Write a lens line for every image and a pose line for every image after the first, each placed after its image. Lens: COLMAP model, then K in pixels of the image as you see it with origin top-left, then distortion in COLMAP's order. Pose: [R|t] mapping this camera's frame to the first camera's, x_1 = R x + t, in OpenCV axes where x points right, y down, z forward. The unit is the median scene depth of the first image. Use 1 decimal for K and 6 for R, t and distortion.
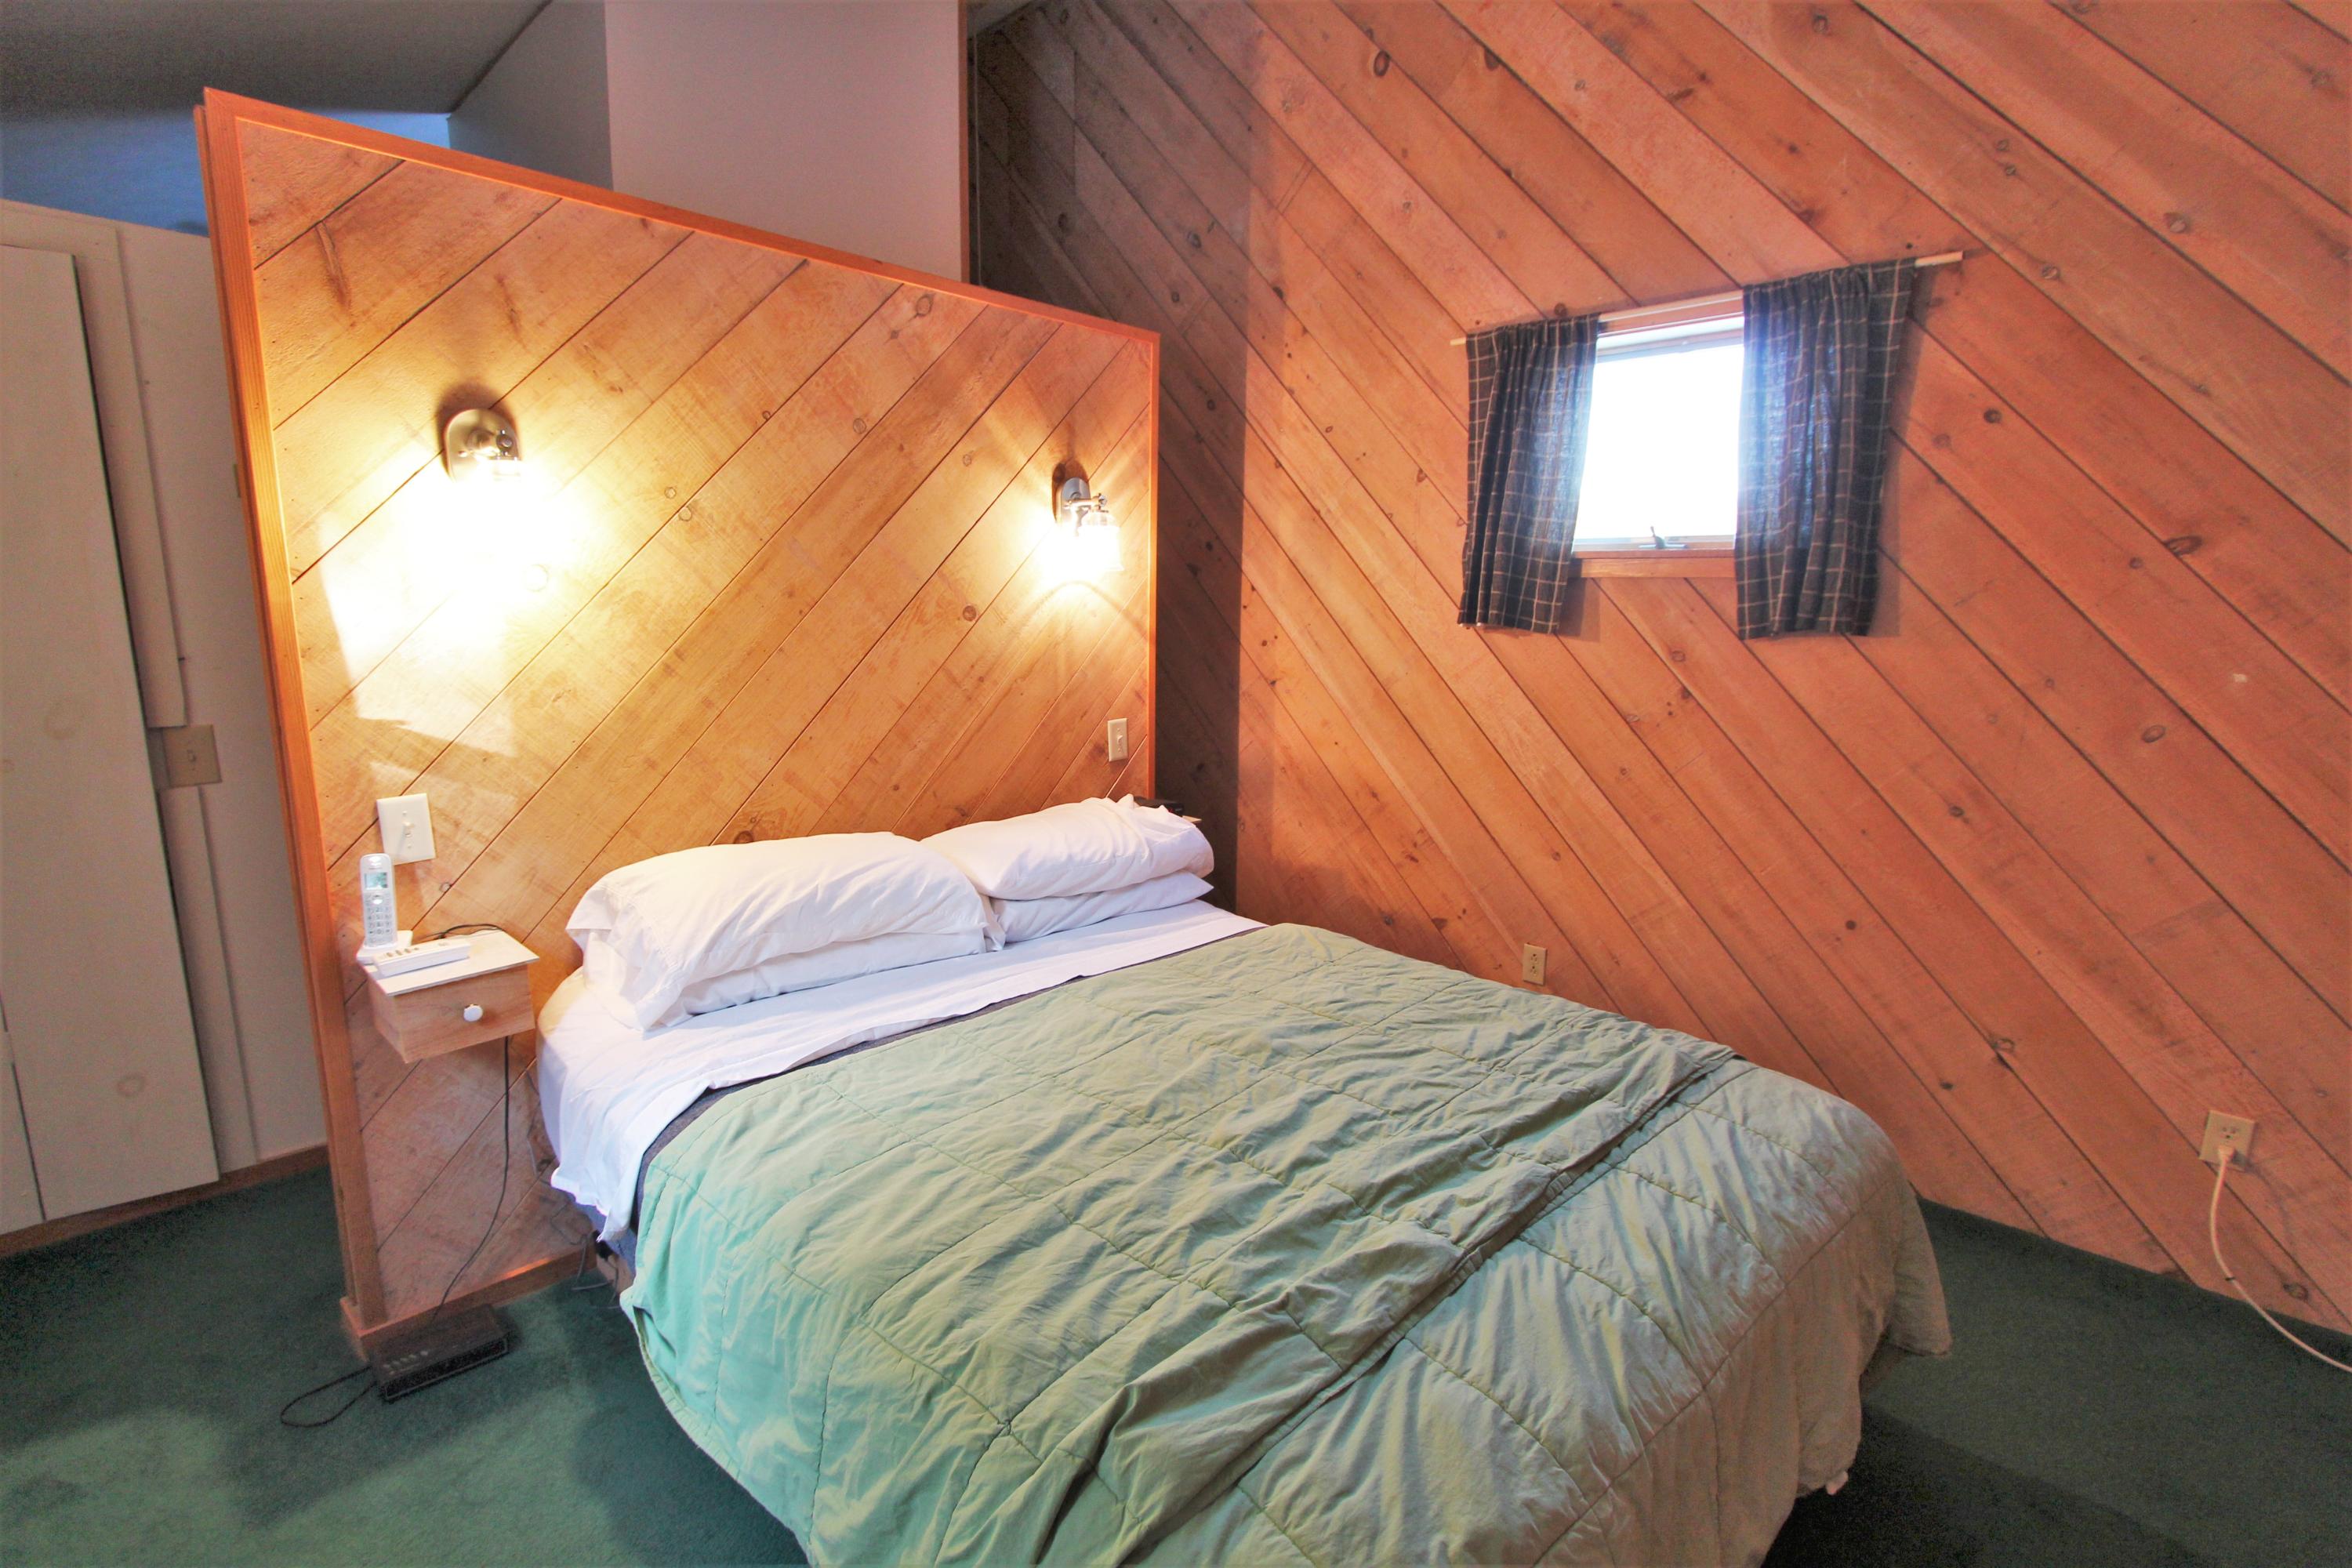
lens RADIAL K [[1122.5, 0, 1151.6], [0, 1122.5, 776.4], [0, 0, 1]] dist [-0.018350, 0.002047]
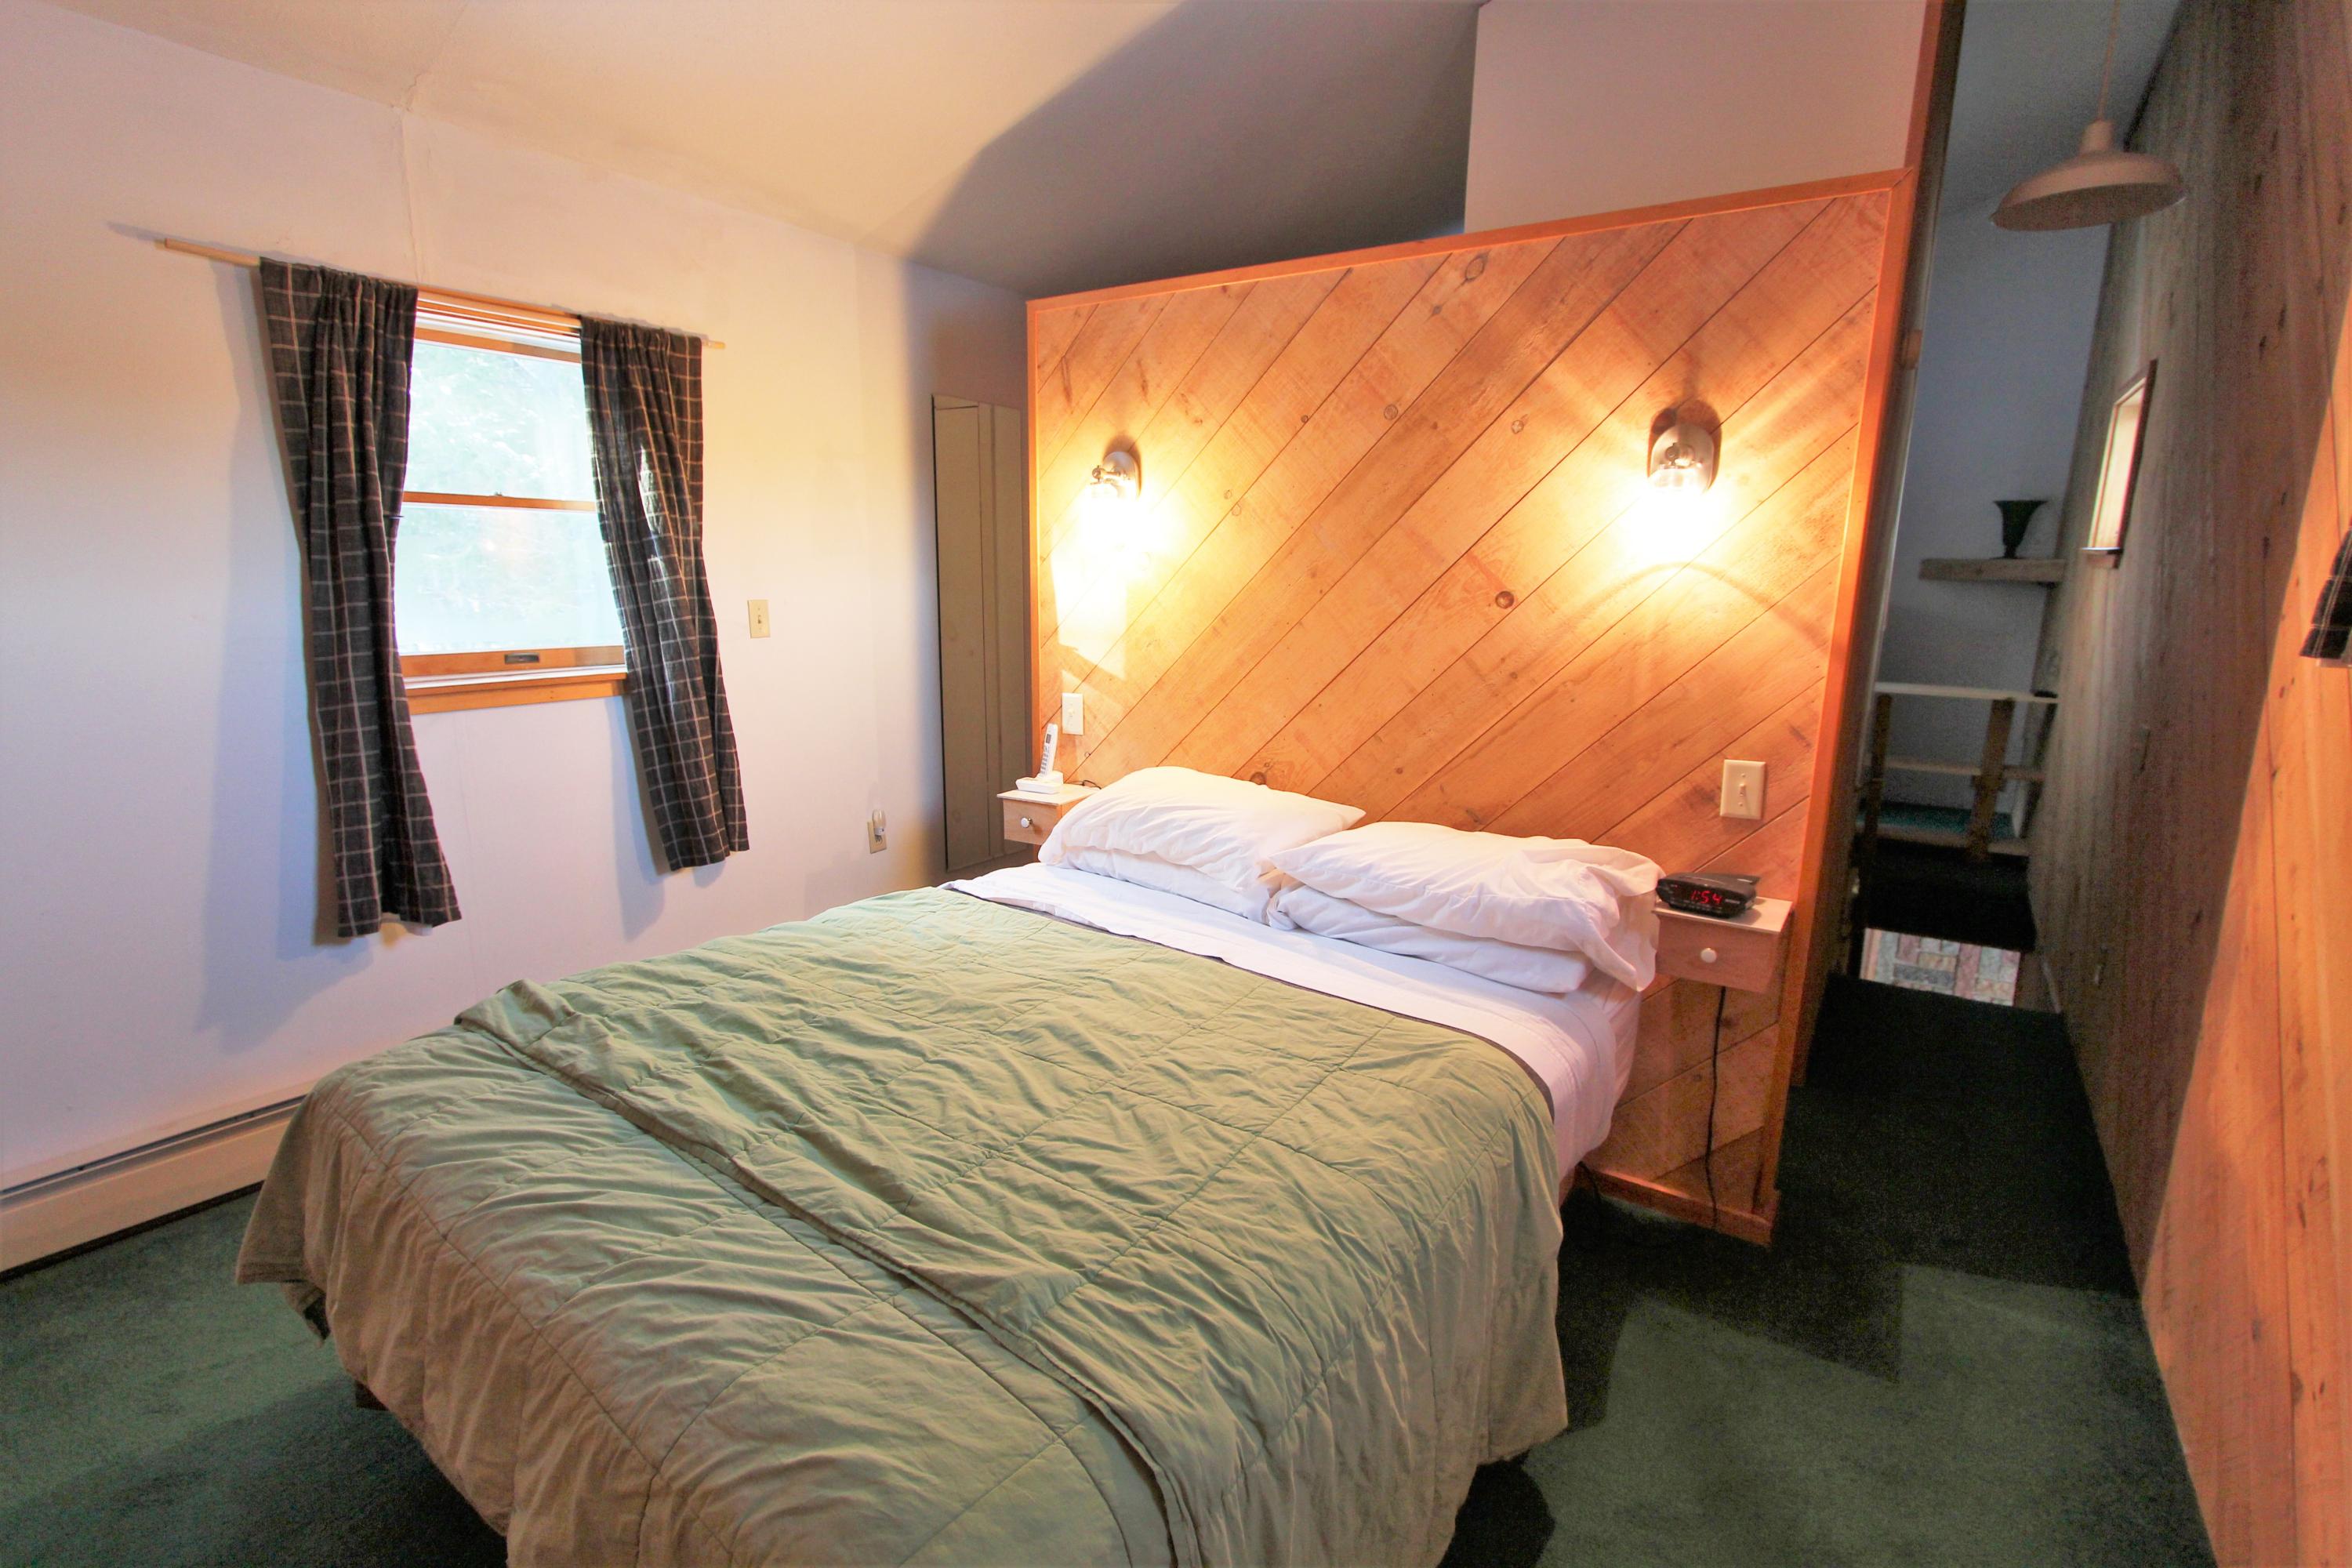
lens RADIAL K [[1103.1, 0, 1176.0], [0, 1103.1, 784.0], [0, 0, 1]] dist [-0.014872, 0.000646]
pose [[0.142126, 0.180542, -0.973244, 0.764589], [-0.176501, 0.972091, 0.154553, -0.103468], [0.973985, 0.149812, 0.170026, 0.693654]]
